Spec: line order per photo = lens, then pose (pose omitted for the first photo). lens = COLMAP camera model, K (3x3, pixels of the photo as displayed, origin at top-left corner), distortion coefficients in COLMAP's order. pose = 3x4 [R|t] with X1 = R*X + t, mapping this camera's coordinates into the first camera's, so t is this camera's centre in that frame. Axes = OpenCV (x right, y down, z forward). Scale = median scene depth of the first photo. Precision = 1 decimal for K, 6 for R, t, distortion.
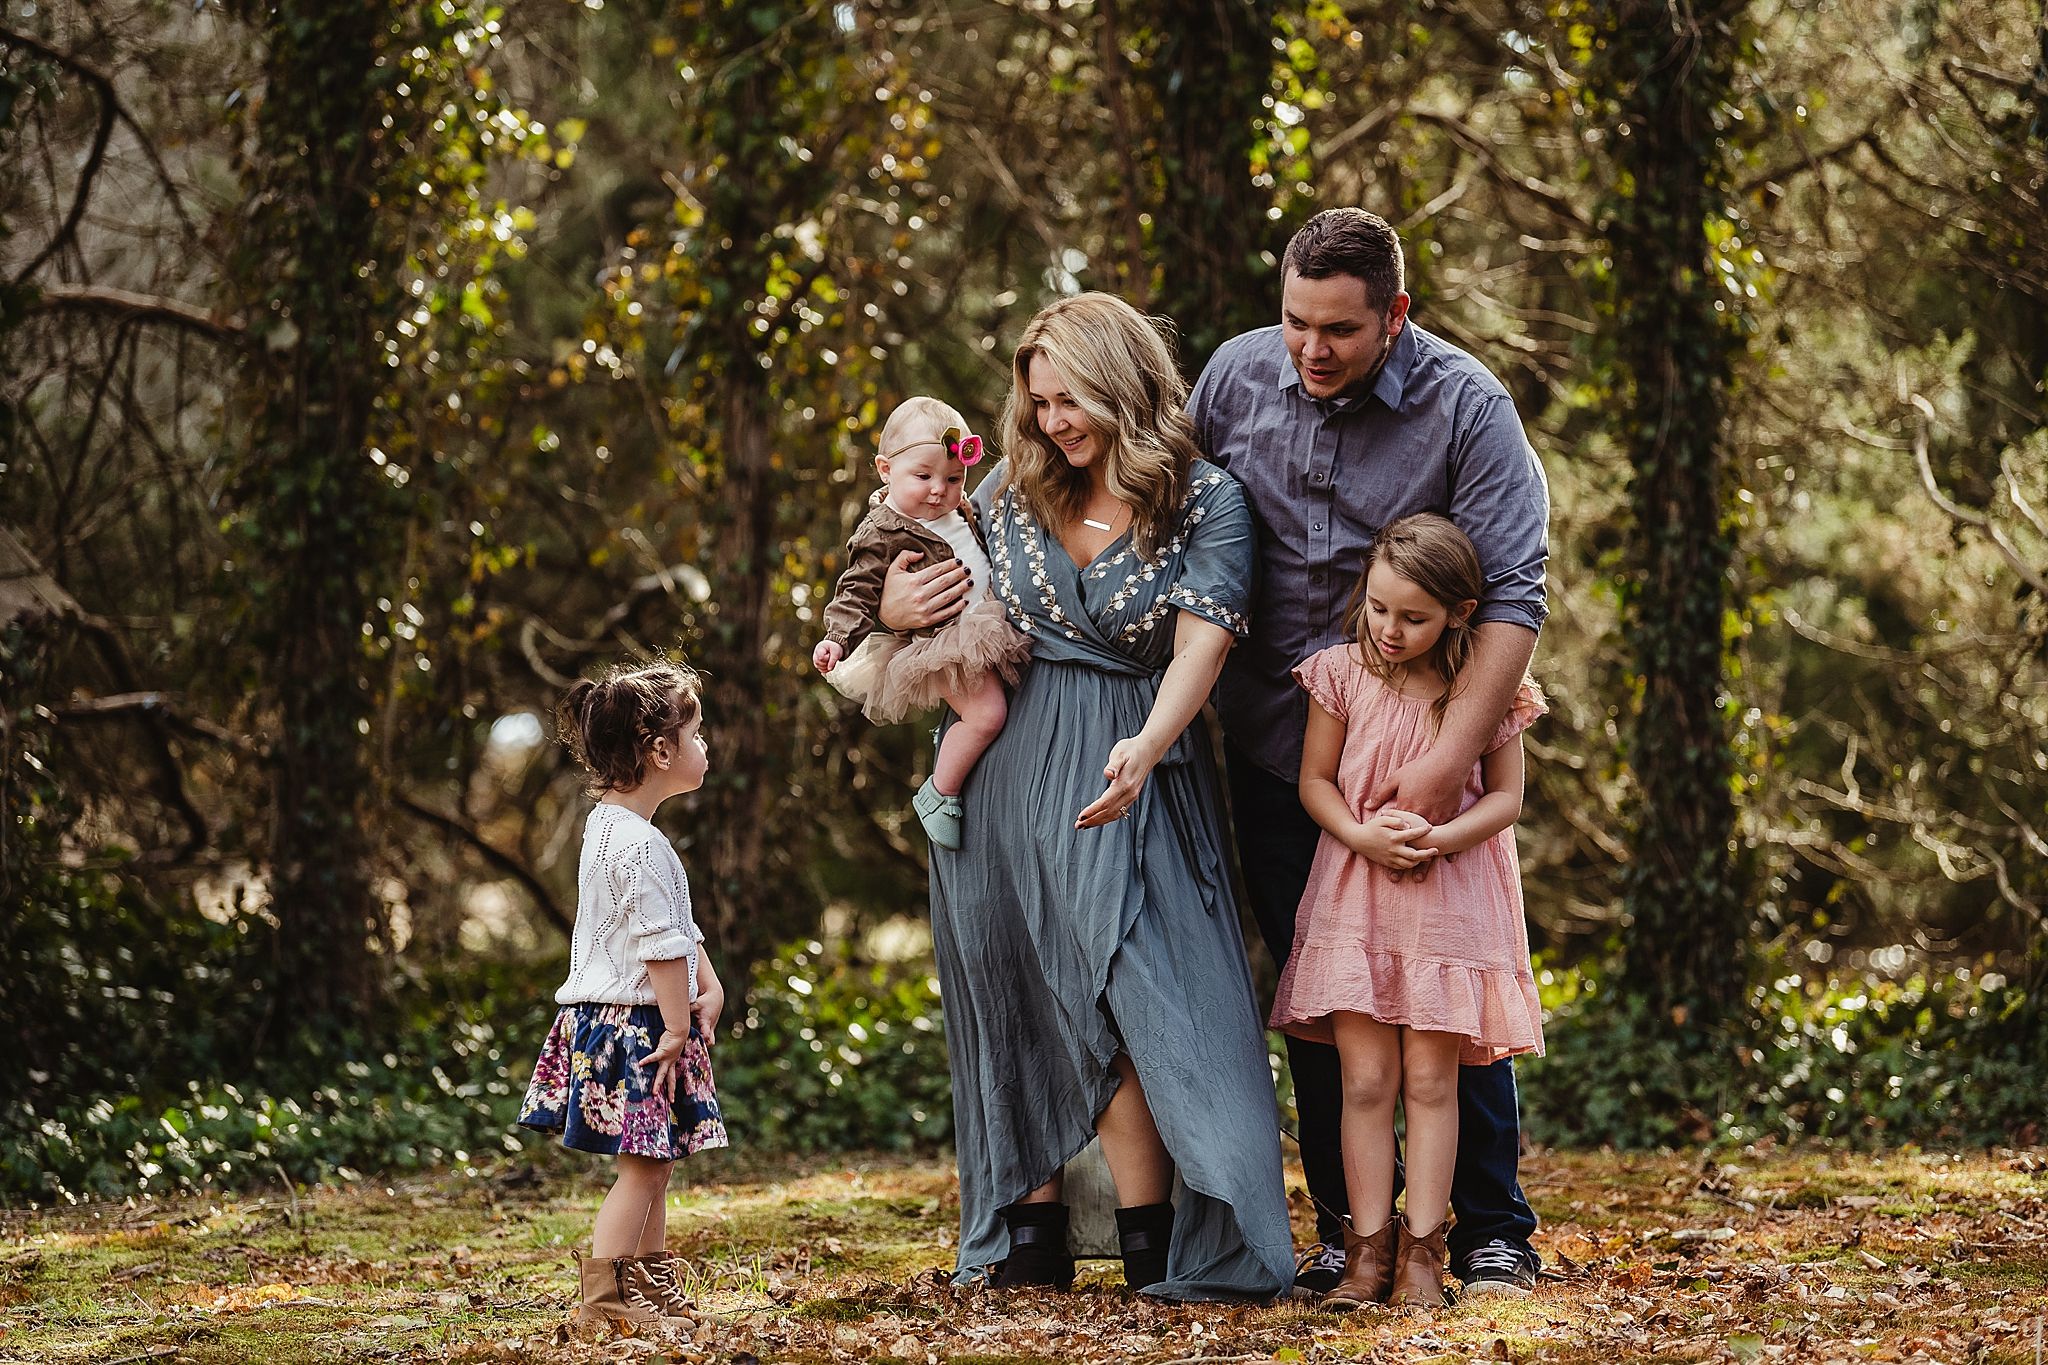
lens RADIAL K [[8536.1, 0, 1024.0], [0, 8536.1, 682.5], [0, 0, 1]] dist [1.480544, 0.441675]
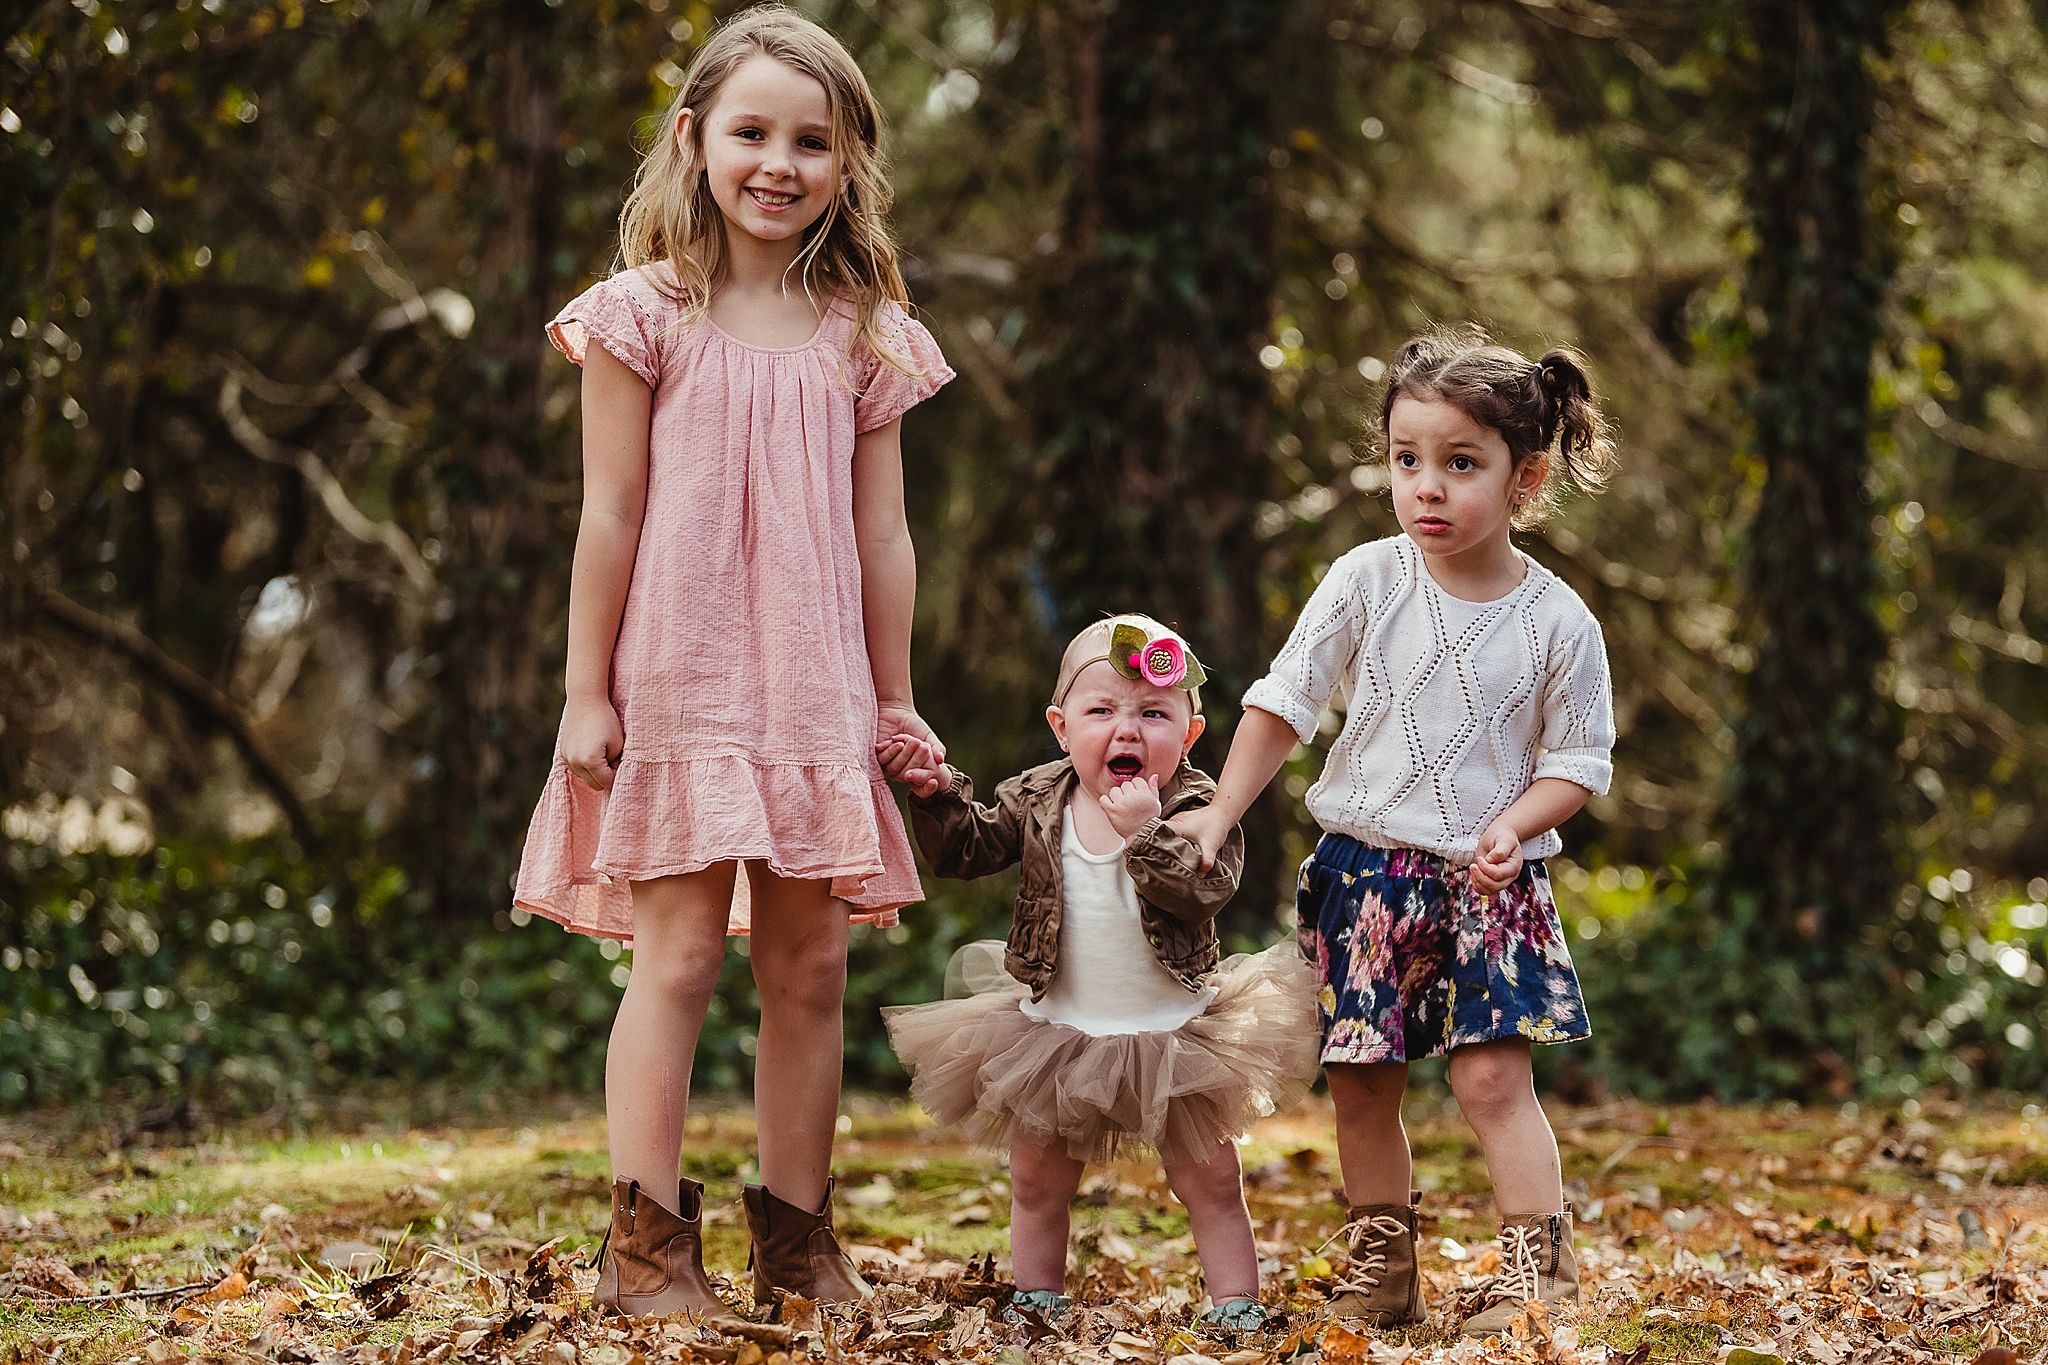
lens RADIAL K [[7907.3, 0, 1024.0], [0, 7907.3, 682.5], [0, 0, 1]] dist [0.858493, 1.168343]
pose [[0.999763, 0.017117, 0.013489, 0.001203], [-0.017028, 0.999833, -0.006672, 0.023889], [-0.013601, 0.006441, 0.999887, 0.331766]]
